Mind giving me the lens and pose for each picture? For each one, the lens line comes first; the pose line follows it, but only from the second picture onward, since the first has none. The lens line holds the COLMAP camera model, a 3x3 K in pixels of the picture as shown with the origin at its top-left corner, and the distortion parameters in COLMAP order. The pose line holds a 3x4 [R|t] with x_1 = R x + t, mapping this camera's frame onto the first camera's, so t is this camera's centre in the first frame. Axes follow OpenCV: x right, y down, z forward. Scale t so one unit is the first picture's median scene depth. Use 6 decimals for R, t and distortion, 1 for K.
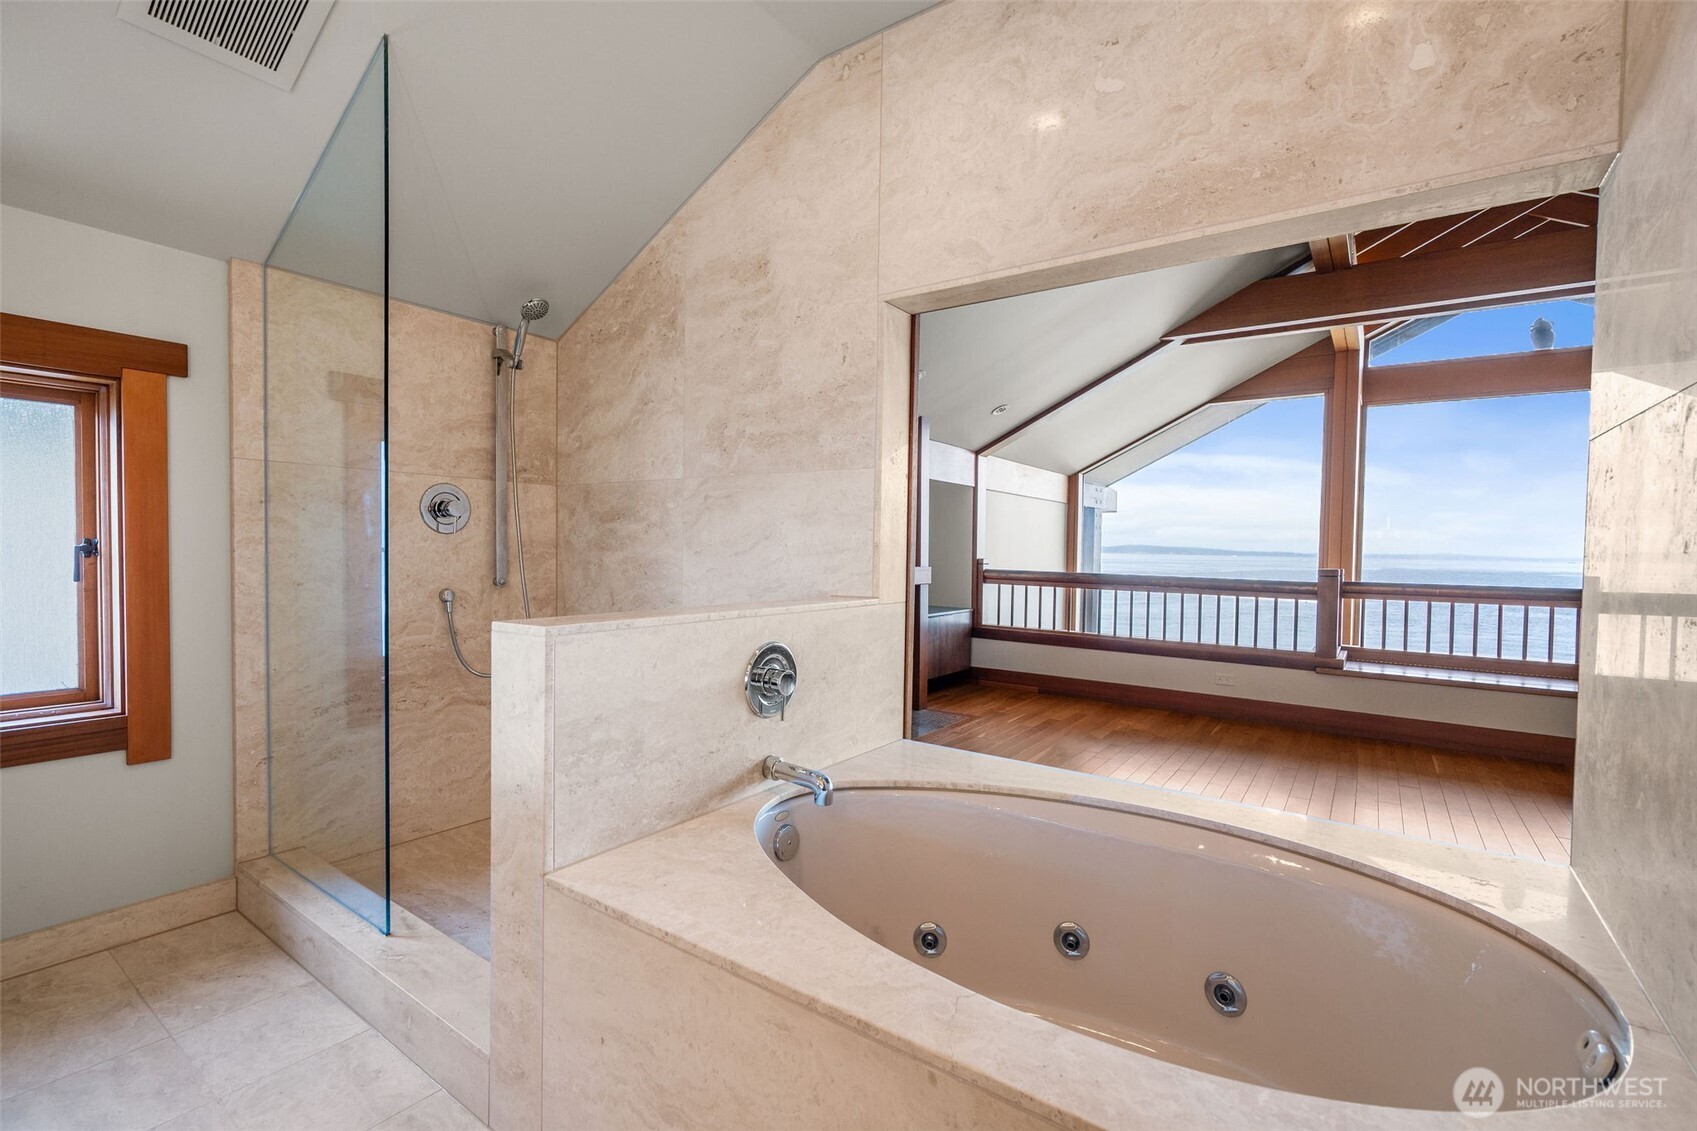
lens RADIAL K [[752.1, 0, 850.9], [0, 752.1, 566.9], [0, 0, 1]] dist [-0.004674, 0.000693]
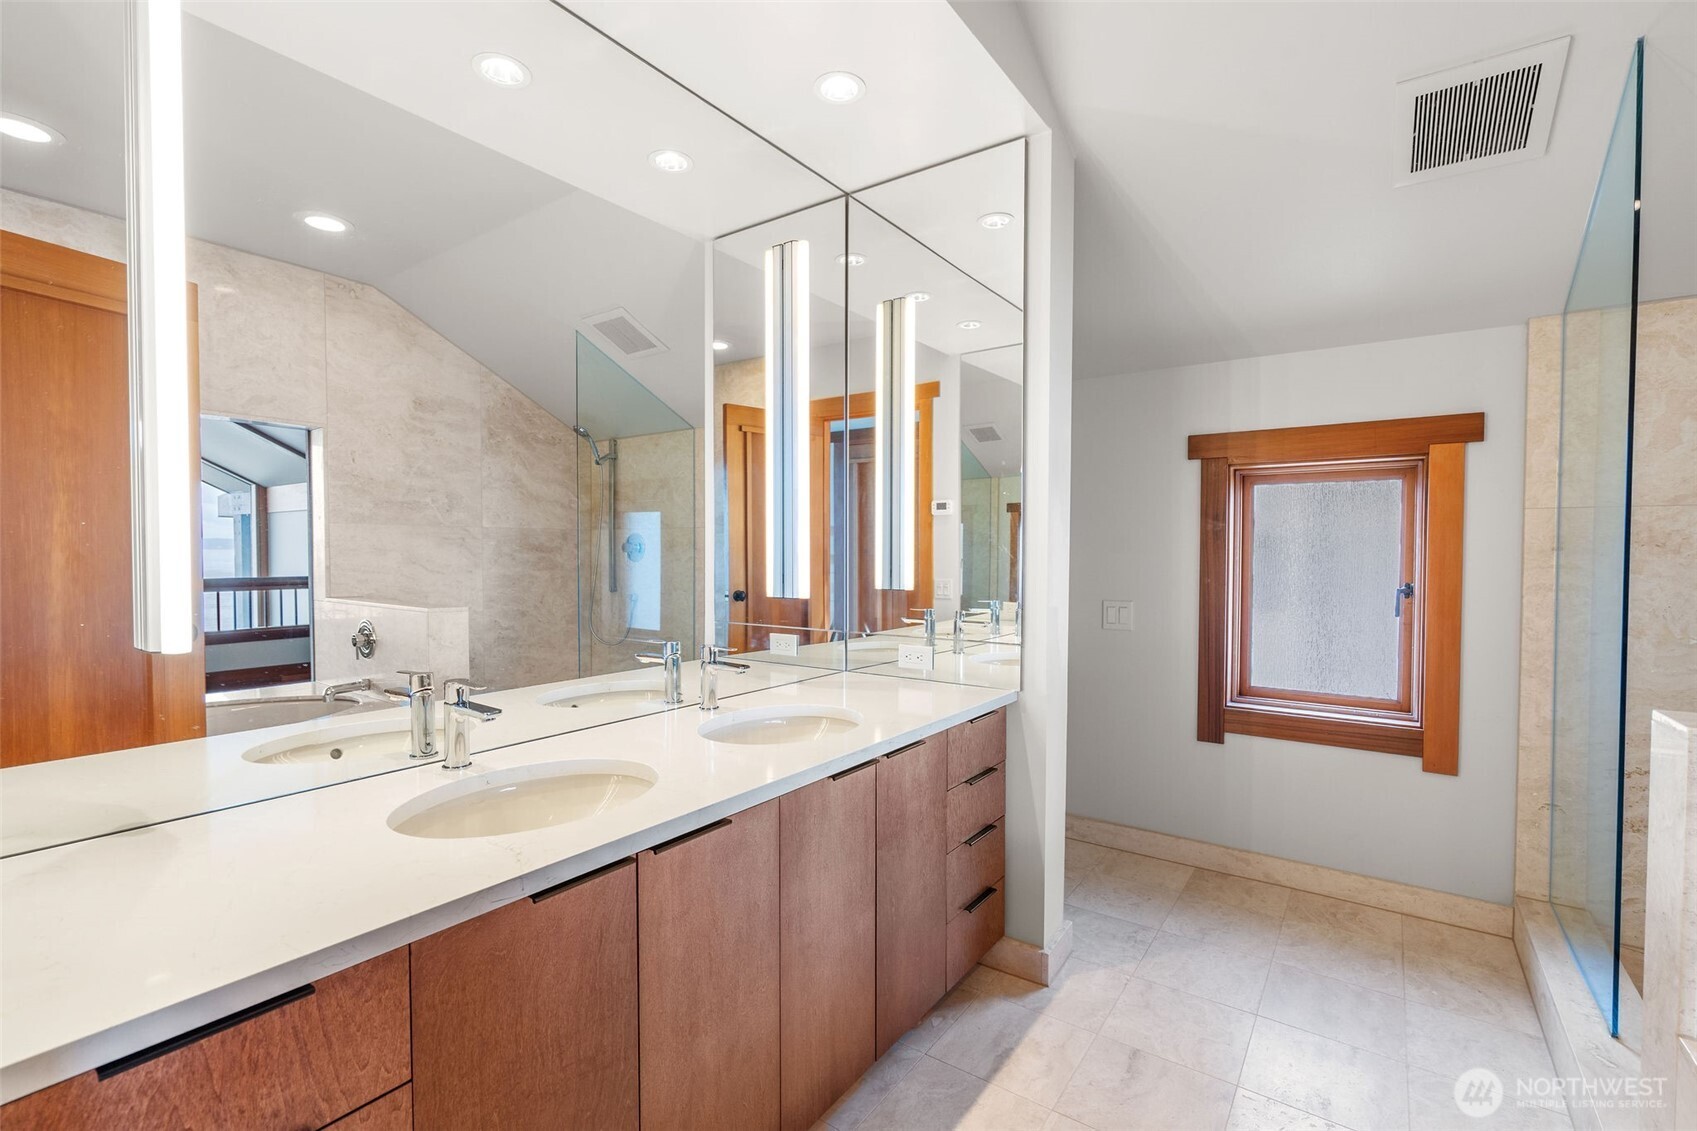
lens RADIAL K [[752.1, 0, 853.3], [0, 752.1, 567.1], [0, 0, 1]] dist [-0.004674, 0.000693]
pose [[0.008181, 0.004682, -0.999956, 0.227888], [-0.032172, 0.999473, 0.004417, -0.039213], [0.999449, 0.032135, 0.008327, 0.055249]]
